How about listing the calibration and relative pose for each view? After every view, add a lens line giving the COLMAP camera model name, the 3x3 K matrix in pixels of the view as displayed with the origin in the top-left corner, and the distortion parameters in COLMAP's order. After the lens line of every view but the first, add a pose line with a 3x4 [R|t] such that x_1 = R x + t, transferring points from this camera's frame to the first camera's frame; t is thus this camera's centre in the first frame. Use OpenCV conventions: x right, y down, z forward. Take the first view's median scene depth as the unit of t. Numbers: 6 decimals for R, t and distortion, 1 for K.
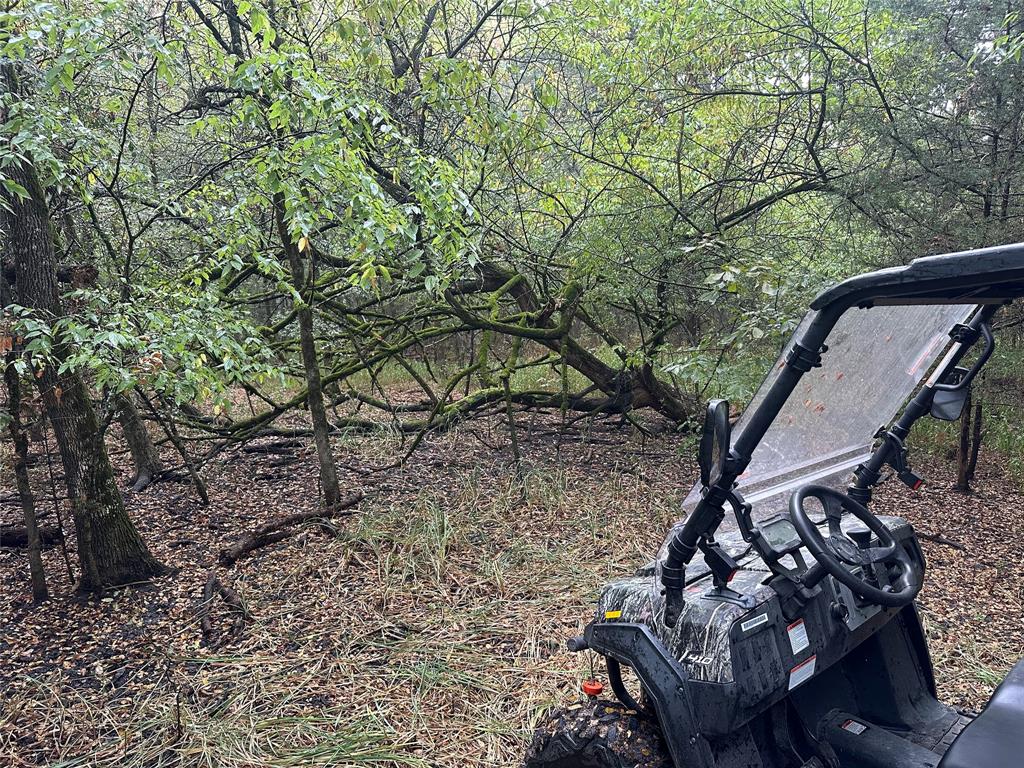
lens RADIAL K [[710.2, 0, 517.8], [0, 710.2, 387.0], [0, 0, 1]] dist [0.136411, -0.234971]
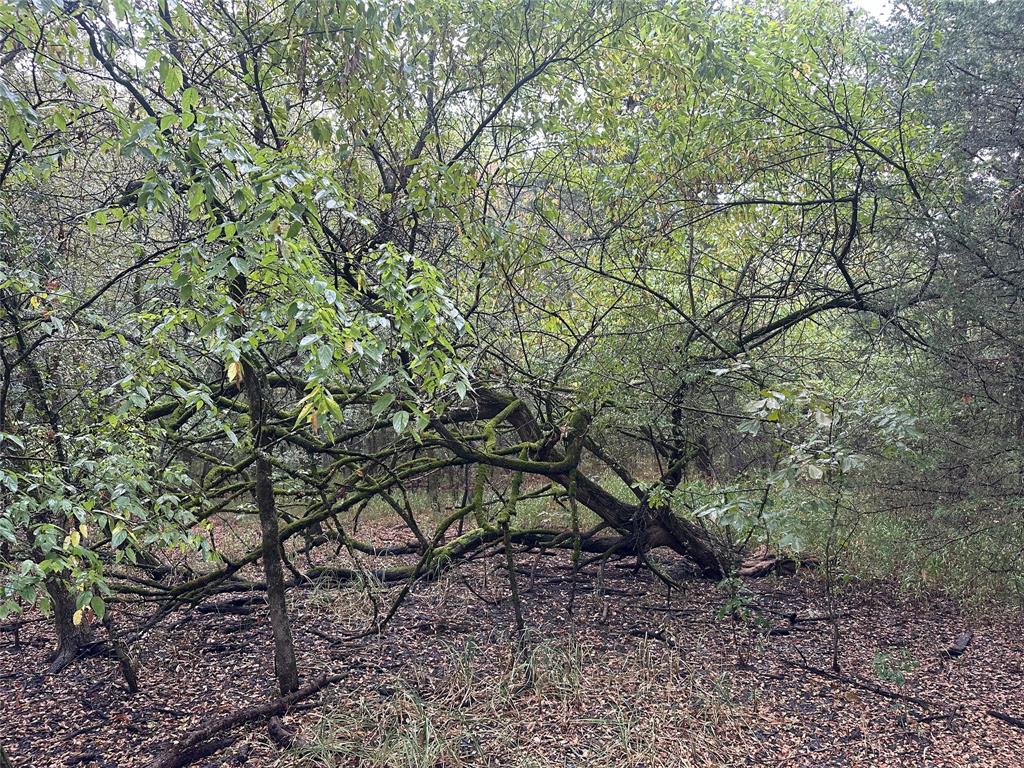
lens RADIAL K [[724.3, 0, 512.0], [0, 724.3, 384.0], [0, 0, 1]] dist [-0.002749, -0.002872]
pose [[0.999940, -0.010751, -0.002218, -0.004541], [0.010200, 0.984659, -0.174192, -0.022287], [0.004057, 0.174159, 0.984709, 0.114651]]
